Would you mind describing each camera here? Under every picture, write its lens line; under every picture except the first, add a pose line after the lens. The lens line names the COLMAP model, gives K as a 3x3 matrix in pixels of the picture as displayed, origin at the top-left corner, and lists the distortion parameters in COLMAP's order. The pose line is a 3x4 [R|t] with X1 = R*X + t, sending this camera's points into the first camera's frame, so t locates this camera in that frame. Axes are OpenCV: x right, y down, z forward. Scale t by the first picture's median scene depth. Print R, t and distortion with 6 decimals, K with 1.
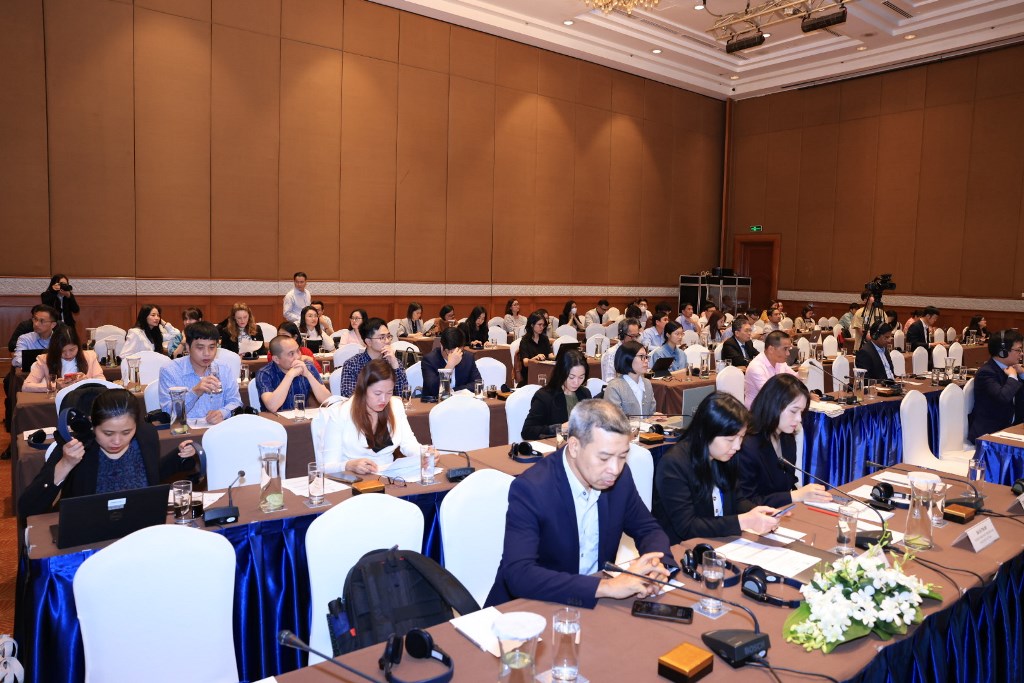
lens RADIAL K [[701.5, 0, 509.7], [0, 701.5, 338.6], [0, 0, 1]] dist [-0.083043, 0.021374]
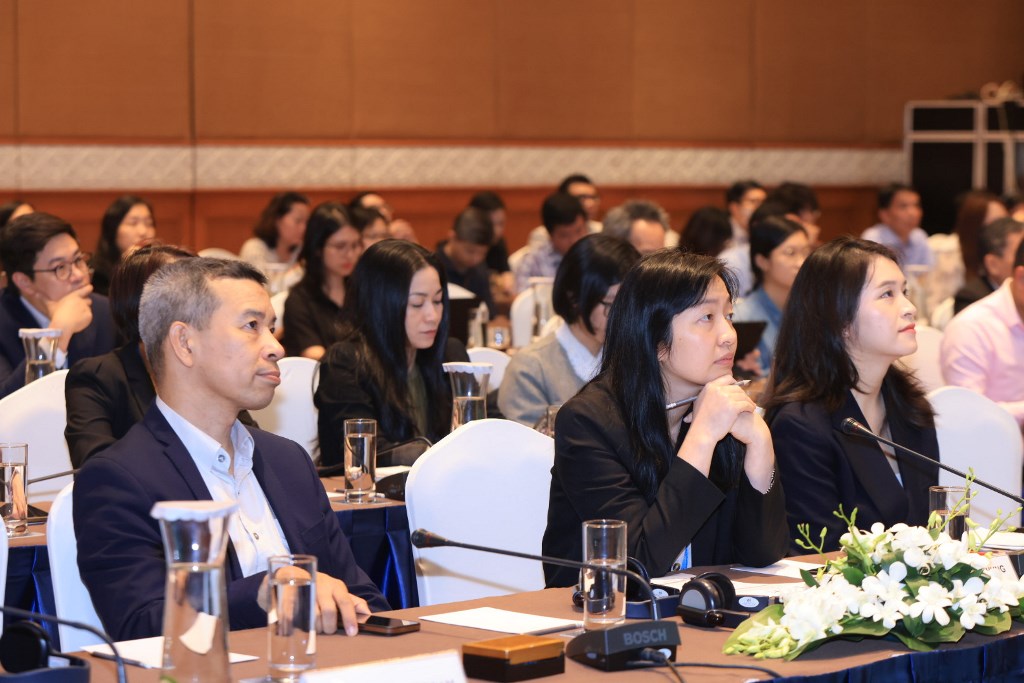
lens RADIAL K [[2959.4, 0, 512.1], [0, 2959.4, 341.6], [0, 0, 1]] dist [-0.023171, 0.000000]
pose [[0.996761, -0.021920, 0.077380, 0.064655], [0.023636, 0.999493, -0.021331, 0.234693], [-0.076873, 0.023091, 0.996773, -1.221271]]
